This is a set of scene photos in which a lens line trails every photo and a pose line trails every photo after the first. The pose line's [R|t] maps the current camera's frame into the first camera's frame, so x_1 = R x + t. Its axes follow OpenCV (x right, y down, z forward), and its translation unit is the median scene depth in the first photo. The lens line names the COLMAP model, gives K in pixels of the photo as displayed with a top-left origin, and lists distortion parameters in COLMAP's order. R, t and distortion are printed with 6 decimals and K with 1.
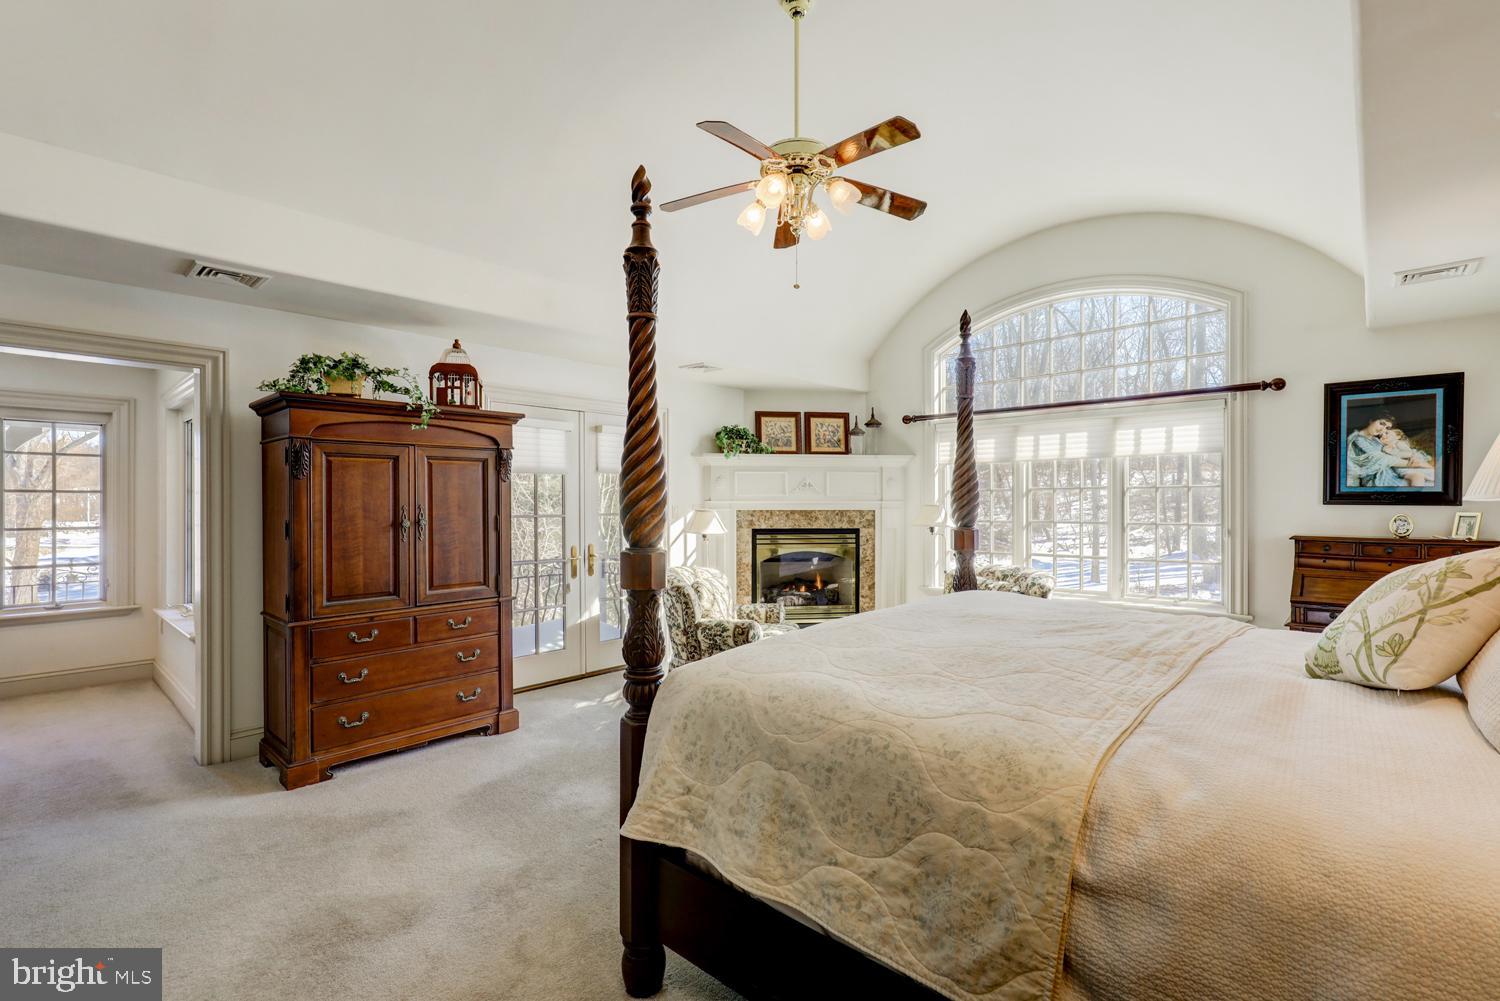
lens RADIAL K [[685.5, 0, 757.2], [0, 685.5, 507.2], [0, 0, 1]] dist [-0.004371, -0.000830]
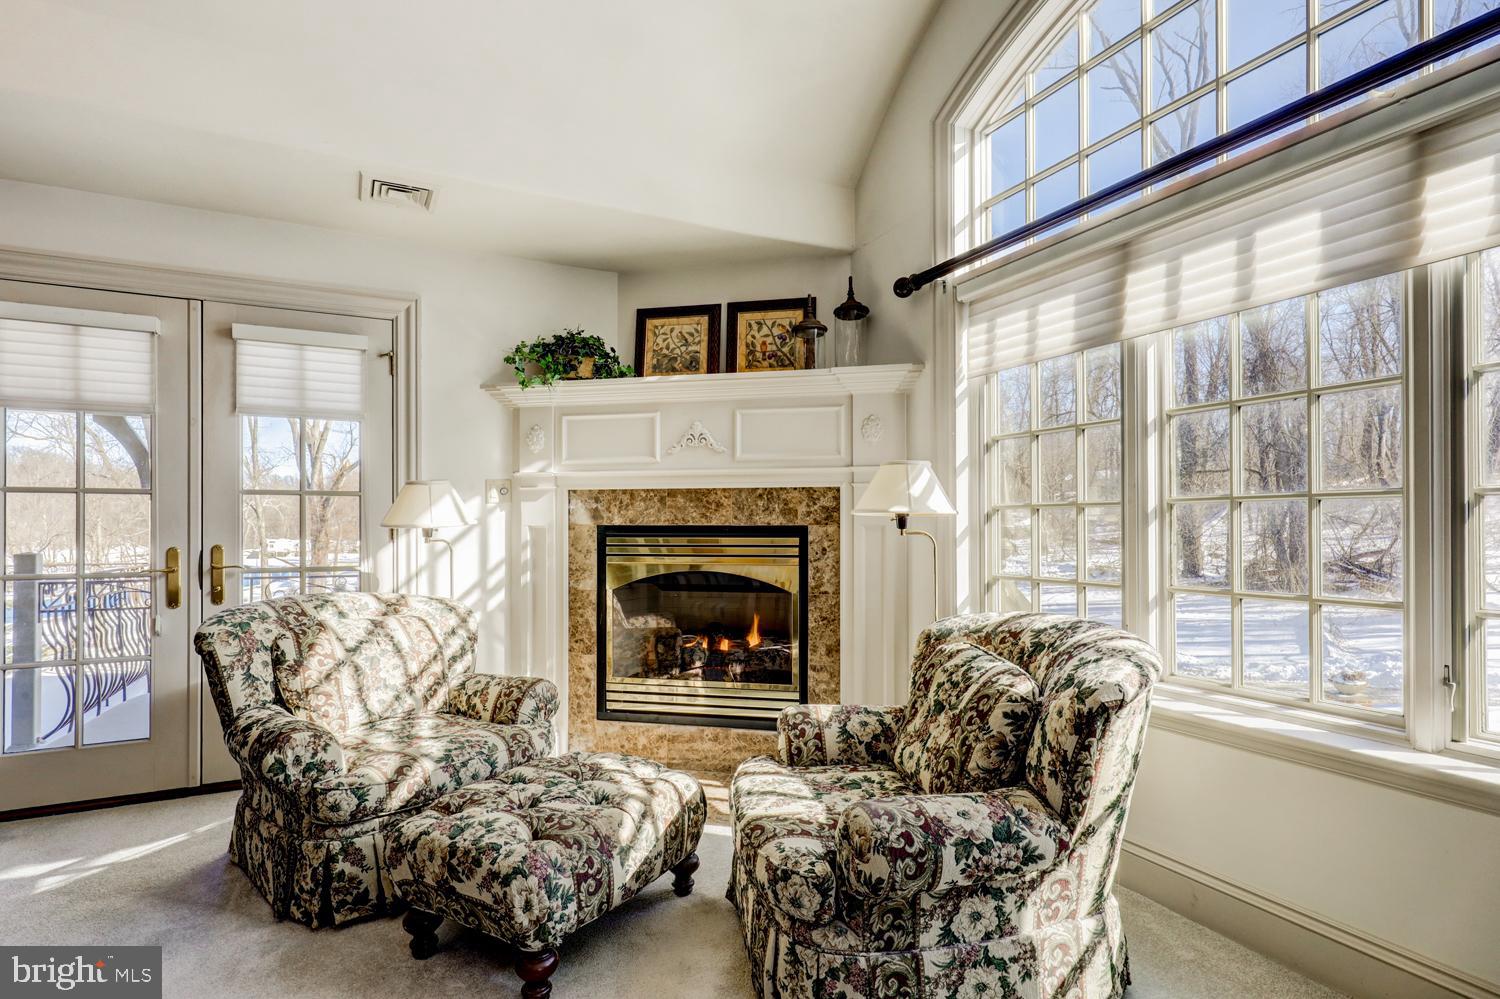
lens RADIAL K [[772.6, 0, 754.2], [0, 772.6, 522.6], [0, 0, 1]] dist [0.007031, 0.000438]
pose [[0.936167, -0.002593, -0.351547, 0.308424], [-0.000630, 0.999959, -0.009055, 0.034047], [0.351556, 0.008699, 0.936127, 0.486741]]
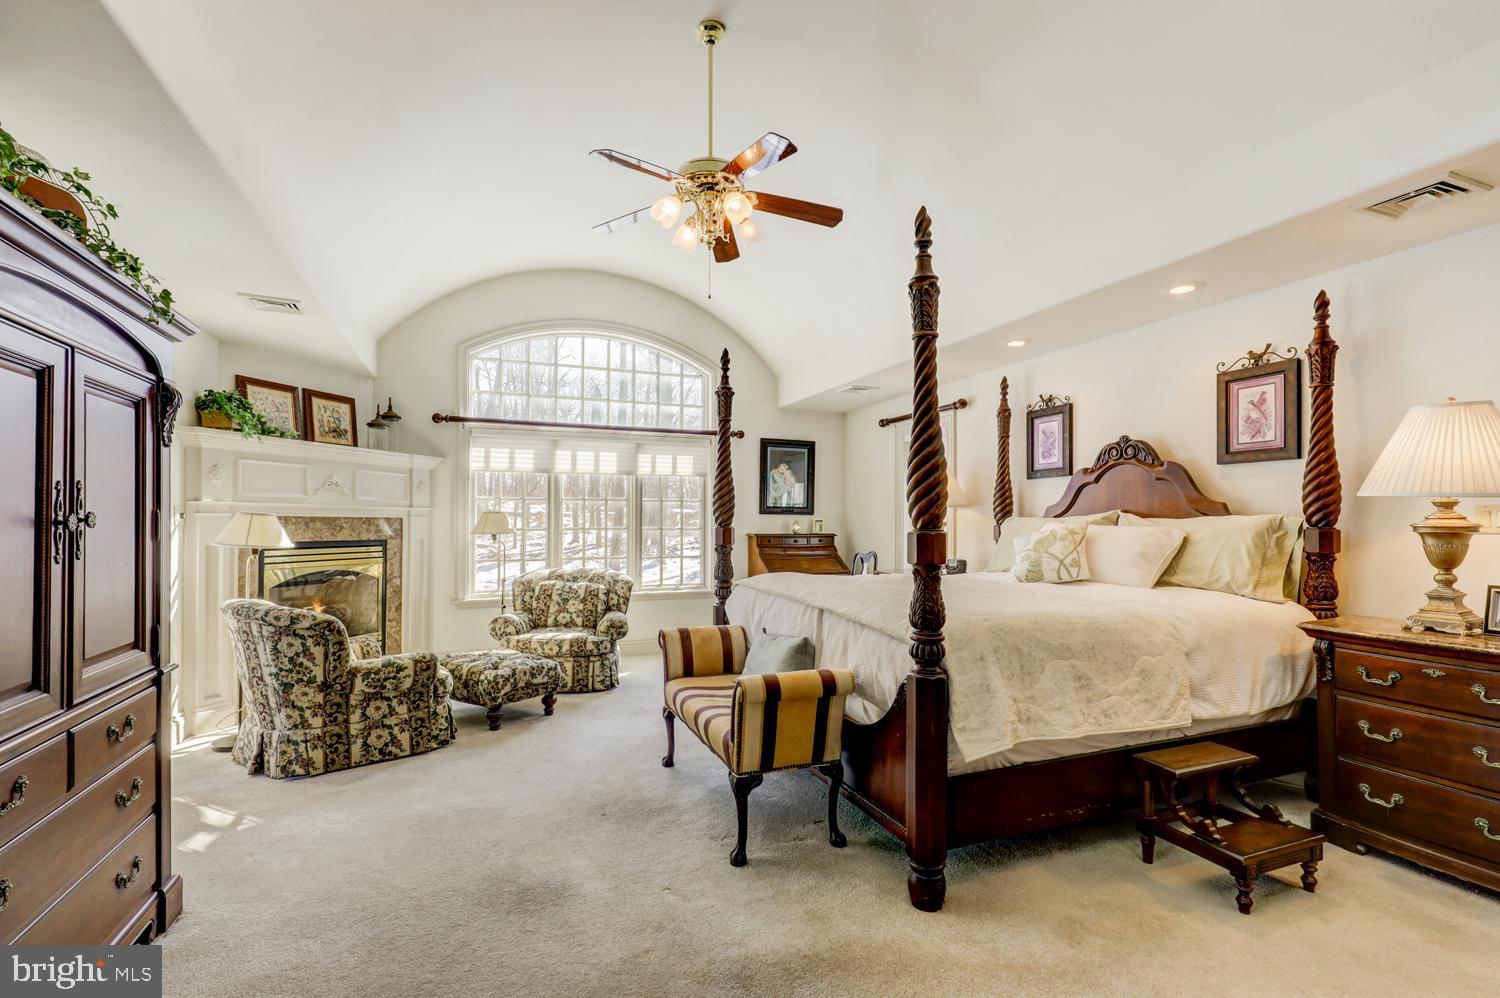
lens RADIAL K [[685.5, 0, 761.0], [0, 685.5, 513.0], [0, 0, 1]] dist [-0.004371, -0.000830]
pose [[0.423774, 0.015209, 0.905640, -0.421819], [0.001536, 0.999846, -0.017510, 0.014224], [-0.905767, 0.008811, 0.423685, 0.231972]]
